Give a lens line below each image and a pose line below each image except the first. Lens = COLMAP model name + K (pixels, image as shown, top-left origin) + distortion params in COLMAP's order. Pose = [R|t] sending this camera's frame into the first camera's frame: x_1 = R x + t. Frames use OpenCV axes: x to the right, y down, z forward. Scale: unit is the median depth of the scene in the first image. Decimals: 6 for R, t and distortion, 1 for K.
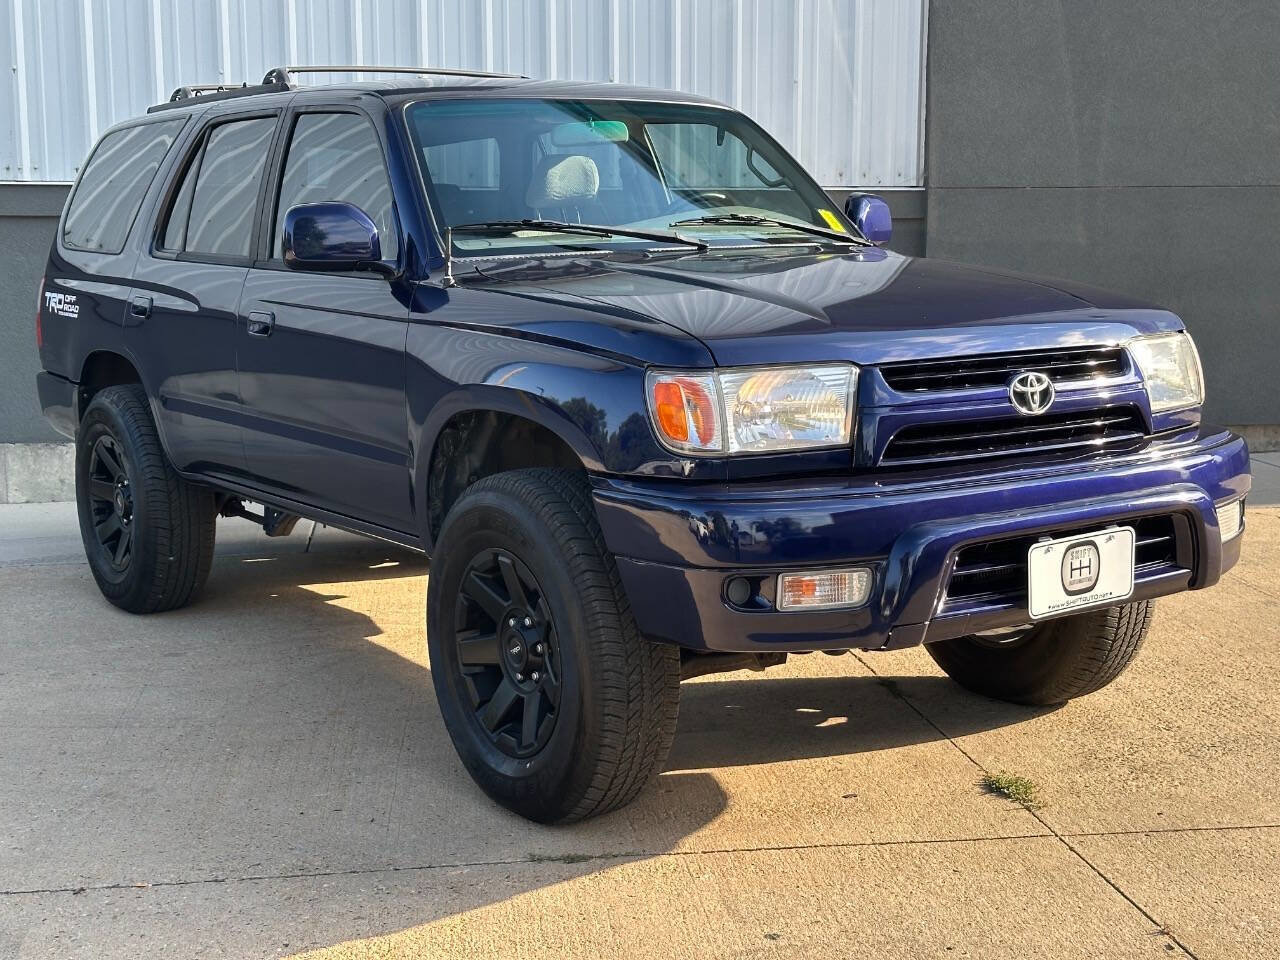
lens RADIAL K [[1788.4, 0, 640.0], [0, 1788.4, 480.0], [0, 0, 1]] dist [0.189682, -0.343783]
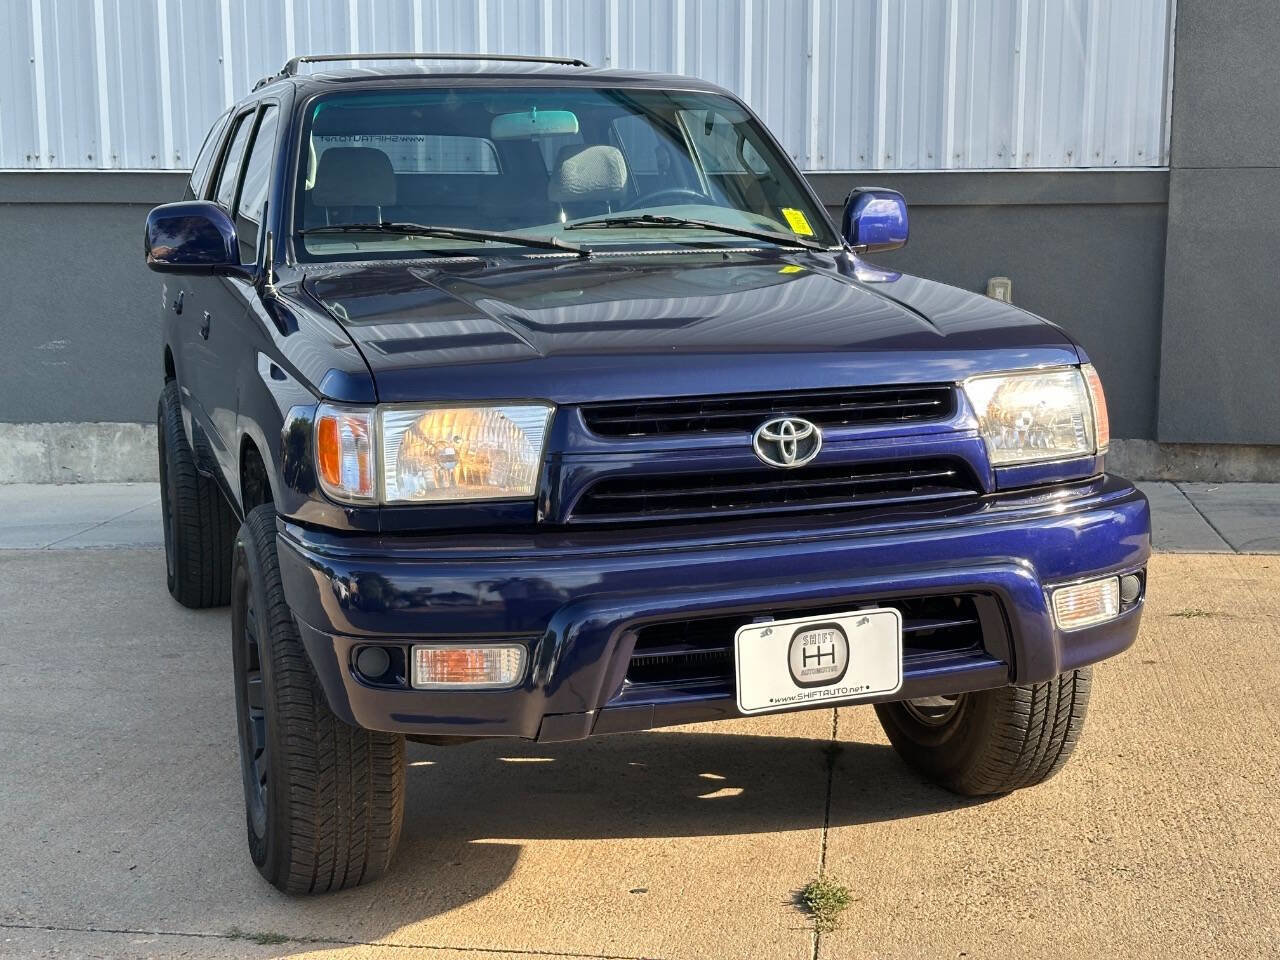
lens RADIAL K [[1783.2, 0, 645.3], [0, 1783.2, 481.1], [0, 0, 1]] dist [0.192763, -0.352350]
pose [[0.961516, 0.043046, -0.271358, 0.348914], [-0.038388, 0.999011, 0.022454, -0.042355], [0.272056, -0.011173, 0.962217, 0.167338]]
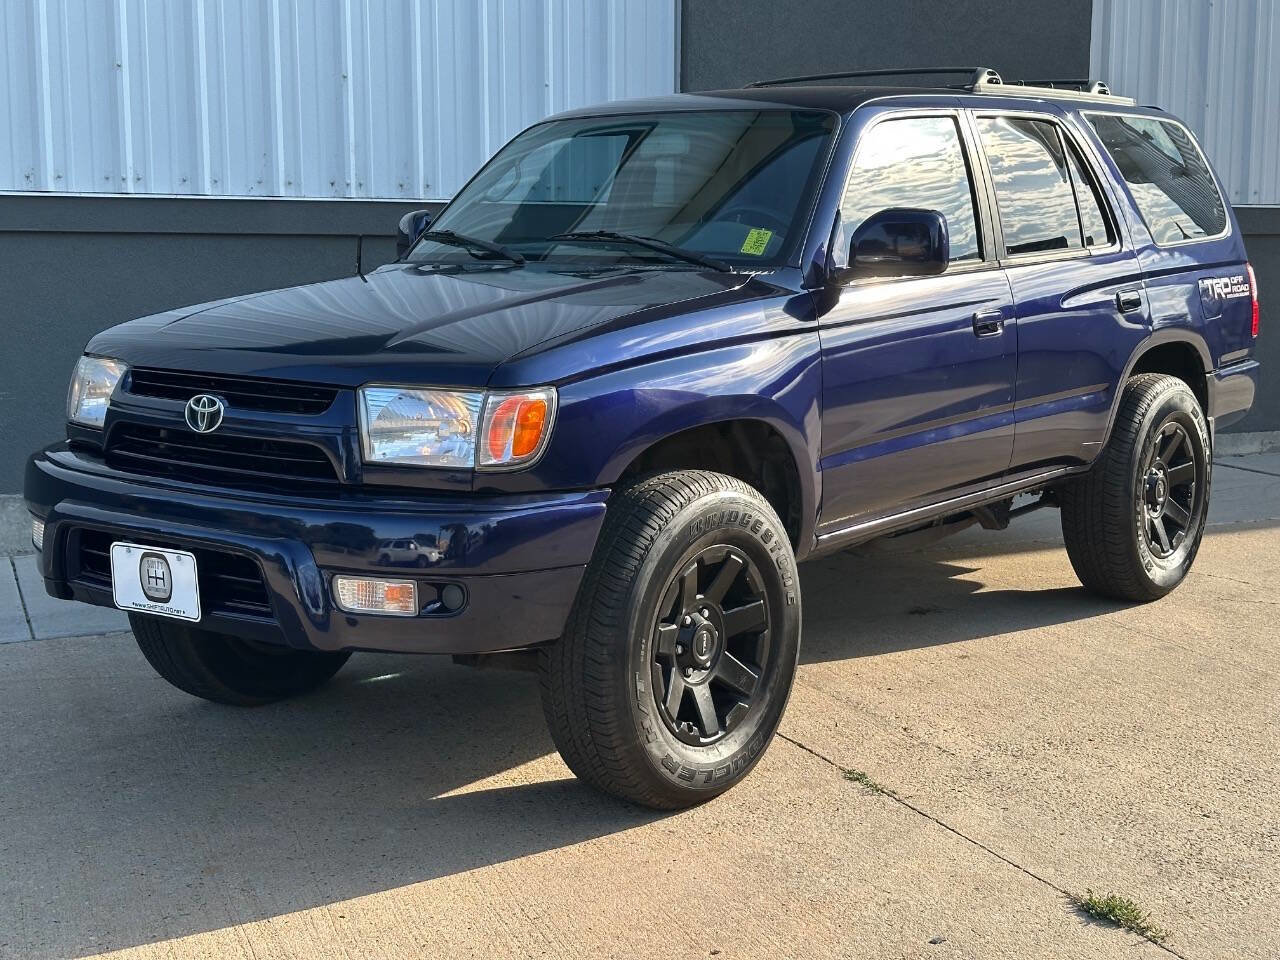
lens RADIAL K [[1788.4, 0, 640.0], [0, 1788.4, 480.0], [0, 0, 1]] dist [0.189682, -0.343783]
pose [[0.307727, 0.165711, -0.936933, 1.200939], [-0.134132, 0.982438, 0.129705, -0.168403], [0.941973, 0.085759, 0.324550, 0.825865]]
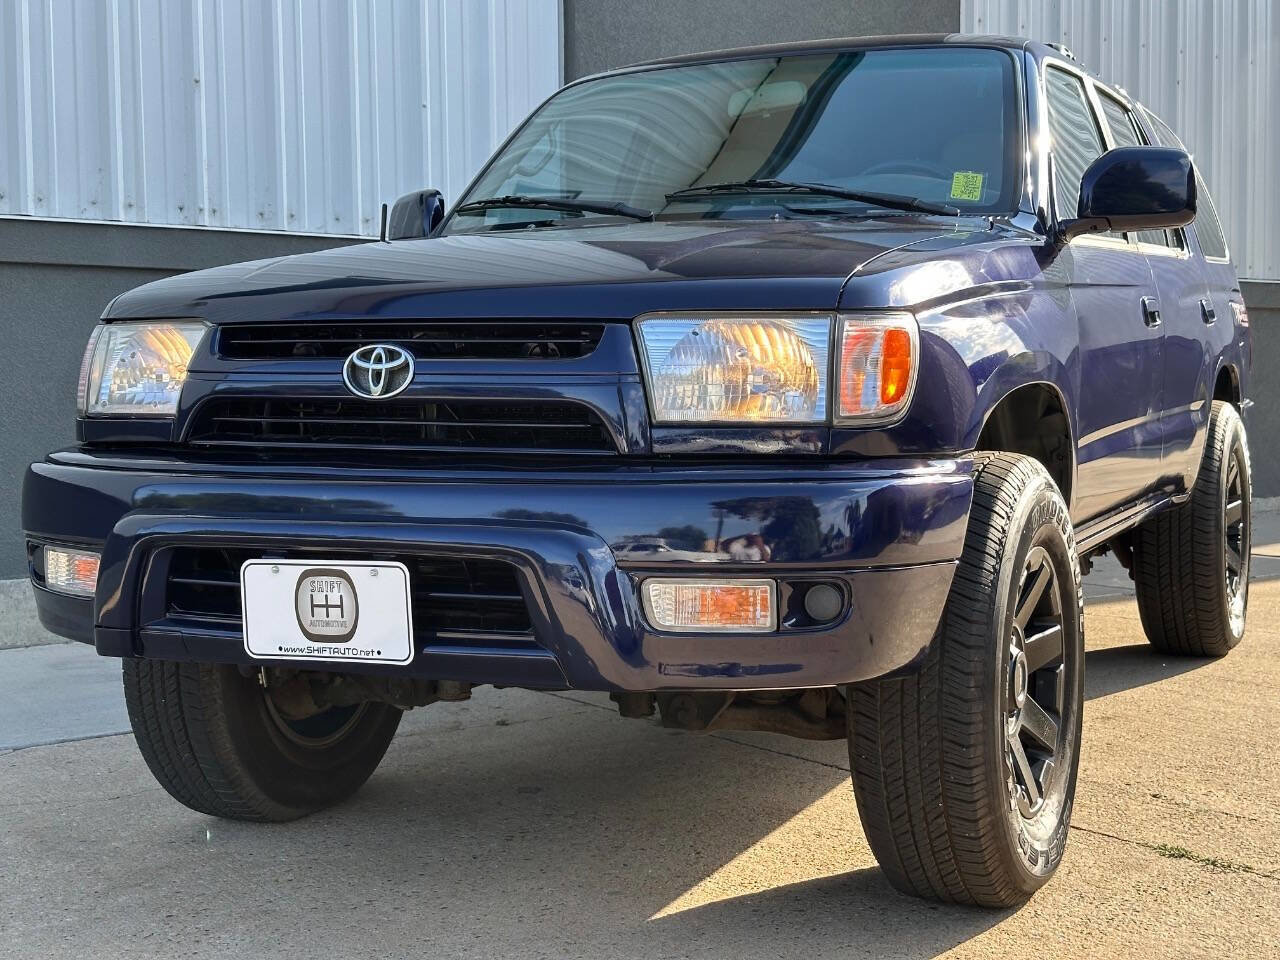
lens RADIAL K [[1788.4, 0, 640.0], [0, 1788.4, 480.0], [0, 0, 1]] dist [0.189682, -0.343783]
pose [[0.518364, 0.077719, -0.851621, 0.837348], [-0.122245, 0.992368, 0.016156, -0.026612], [0.846377, 0.095732, 0.523909, 0.648191]]
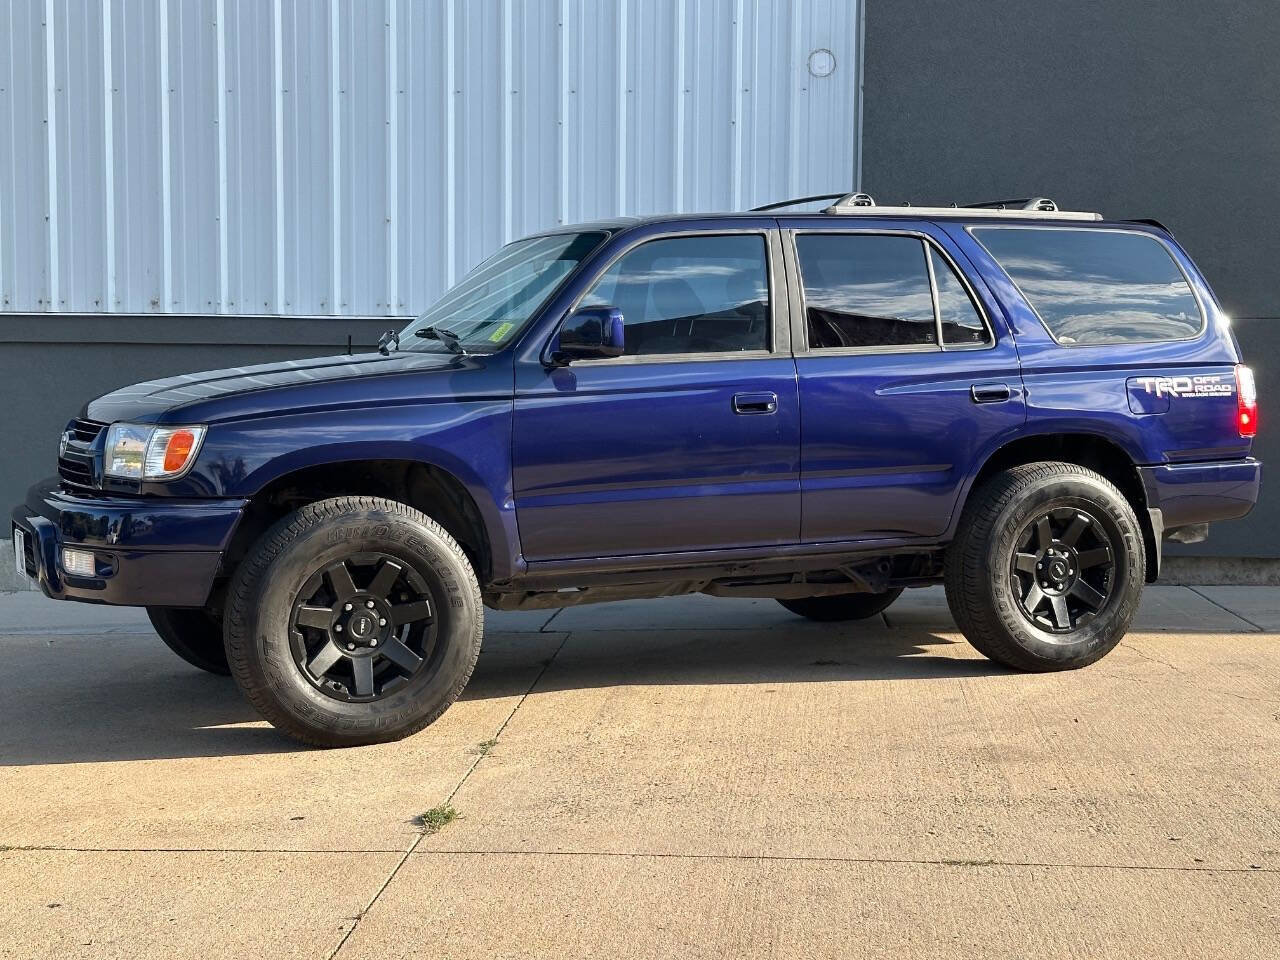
lens RADIAL K [[1788.4, 0, 640.0], [0, 1788.4, 480.0], [0, 0, 1]] dist [0.189682, -0.343783]
pose [[-0.160217, 0.092152, -0.982771, 1.569805], [-0.124003, 0.985866, 0.112658, -0.238896], [0.979262, 0.139916, -0.146526, 1.592651]]
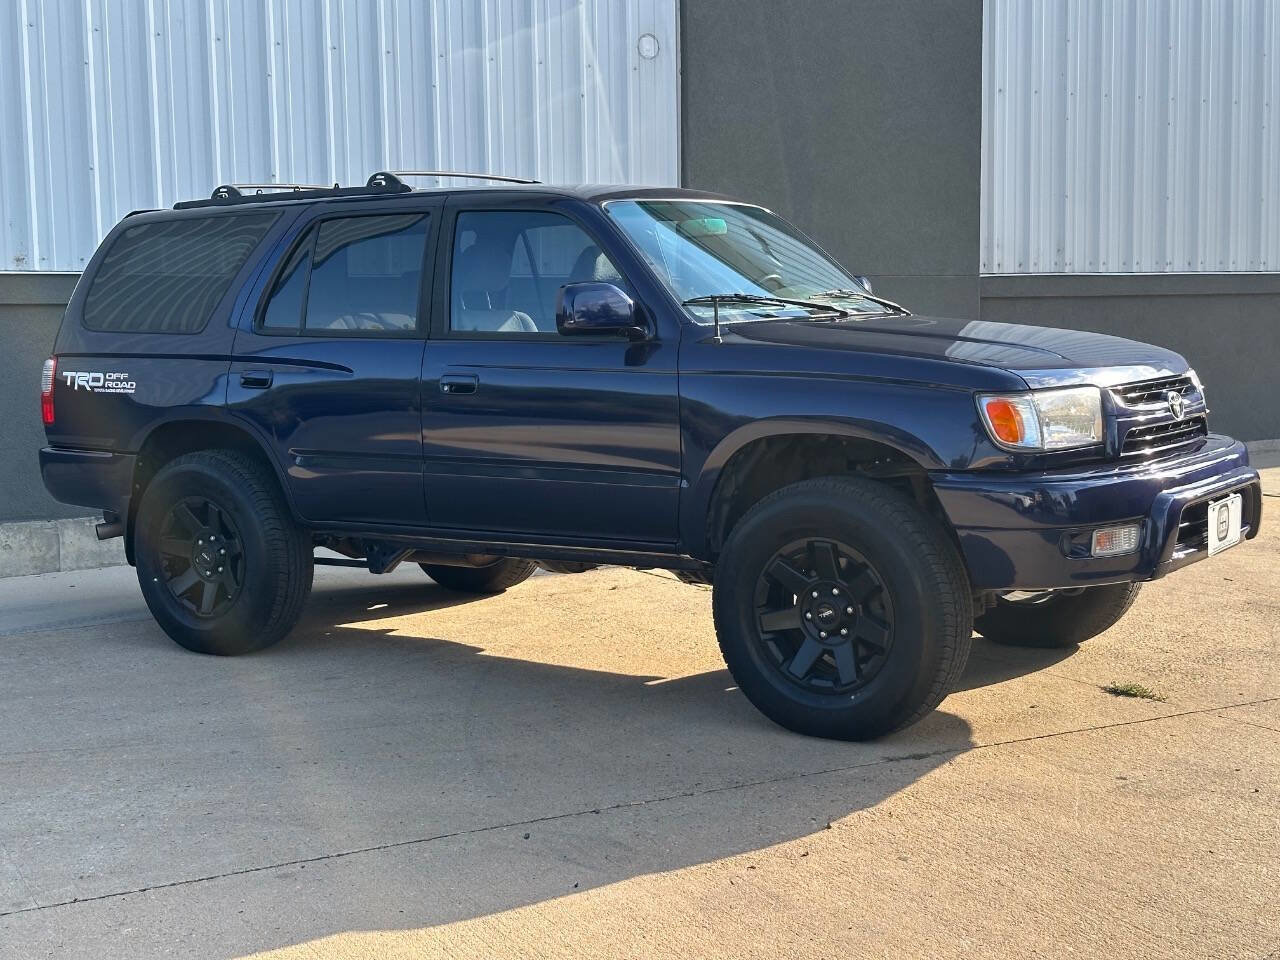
lens RADIAL K [[1783.2, 0, 645.3], [0, 1783.2, 481.1], [0, 0, 1]] dist [0.192763, -0.352350]
pose [[0.933696, -0.044018, 0.355350, -0.645712], [0.061869, 0.997321, -0.039023, 0.039391], [-0.352680, 0.058421, 0.933918, -0.190574]]
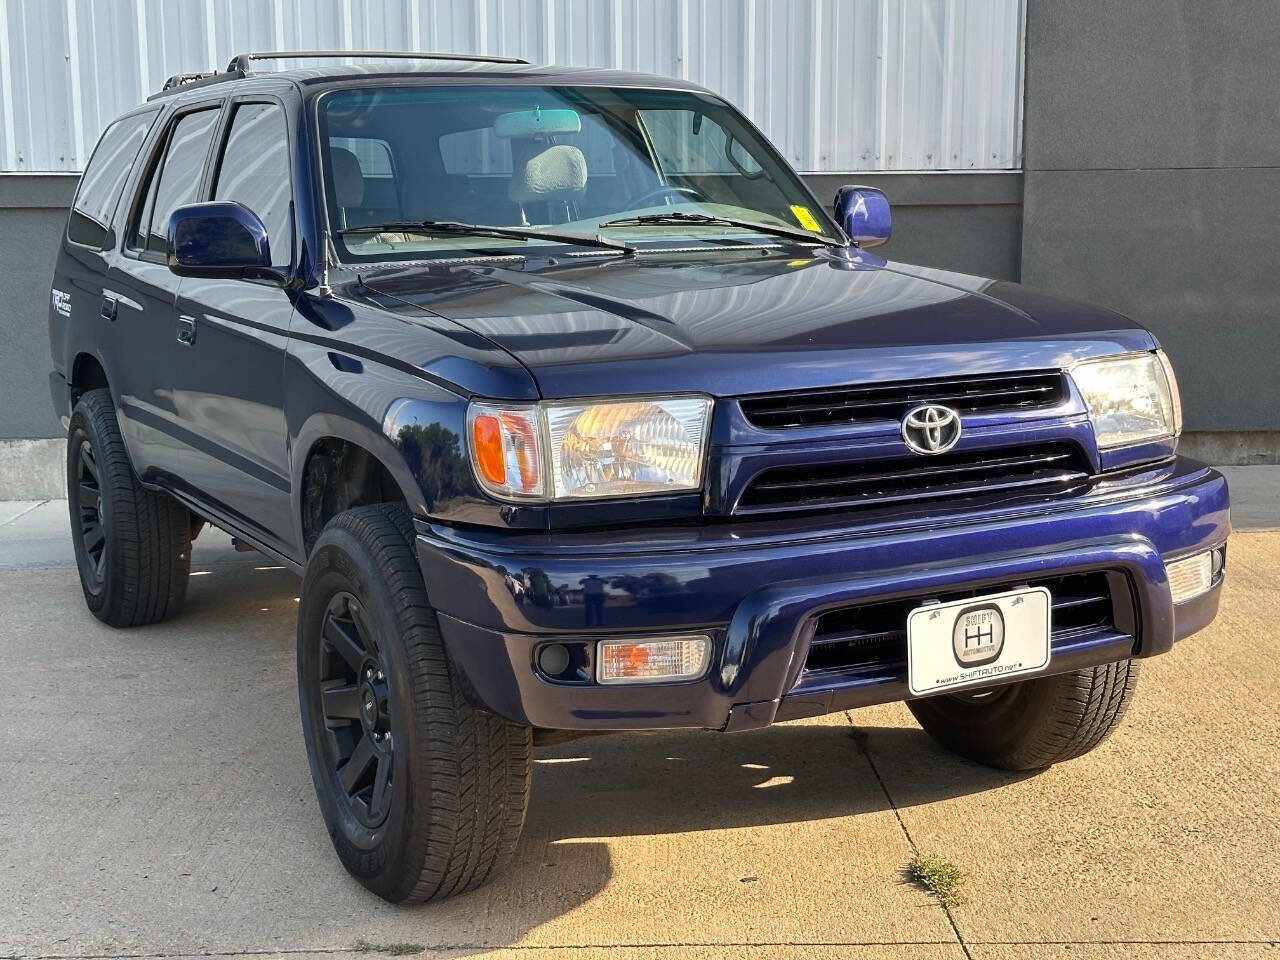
lens RADIAL K [[1788.4, 0, 640.0], [0, 1788.4, 480.0], [0, 0, 1]] dist [0.189682, -0.343783]
pose [[0.992827, 0.013564, -0.118790, 0.166624], [-0.011971, 0.999829, 0.014111, -0.031536], [0.118961, -0.012588, 0.992819, 0.122473]]
